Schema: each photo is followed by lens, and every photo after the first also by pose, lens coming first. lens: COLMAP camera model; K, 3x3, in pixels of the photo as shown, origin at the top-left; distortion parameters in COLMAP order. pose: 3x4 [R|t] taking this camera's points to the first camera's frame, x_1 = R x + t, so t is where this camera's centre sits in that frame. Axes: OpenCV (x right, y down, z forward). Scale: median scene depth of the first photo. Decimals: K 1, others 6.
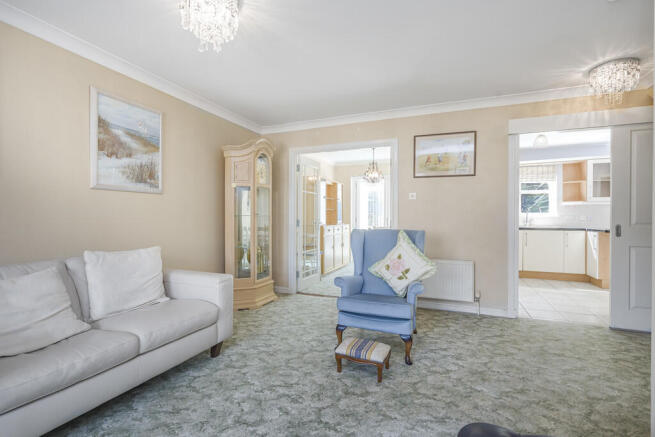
lens RADIAL K [[302.7, 0, 326.3], [0, 302.7, 220.7], [0, 0, 1]] dist [-0.001218, -0.000365]
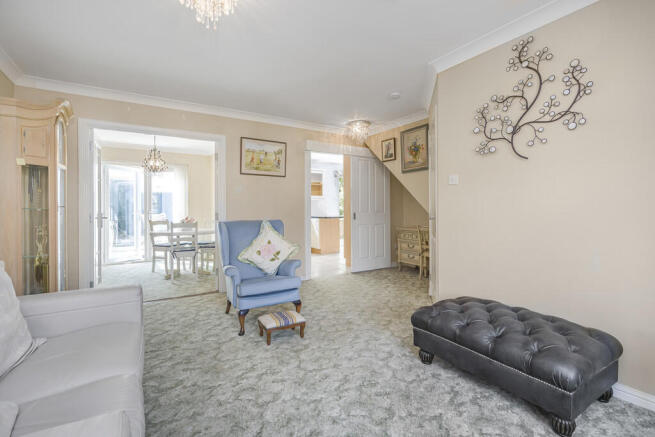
lens RADIAL K [[302.7, 0, 326.5], [0, 302.7, 211.5], [0, 0, 1]] dist [-0.001218, -0.000365]
pose [[0.584561, -0.014198, 0.811226, -0.579291], [0.017781, 0.999831, 0.004685, -0.003590], [-0.811155, 0.011686, 0.584714, 0.116192]]
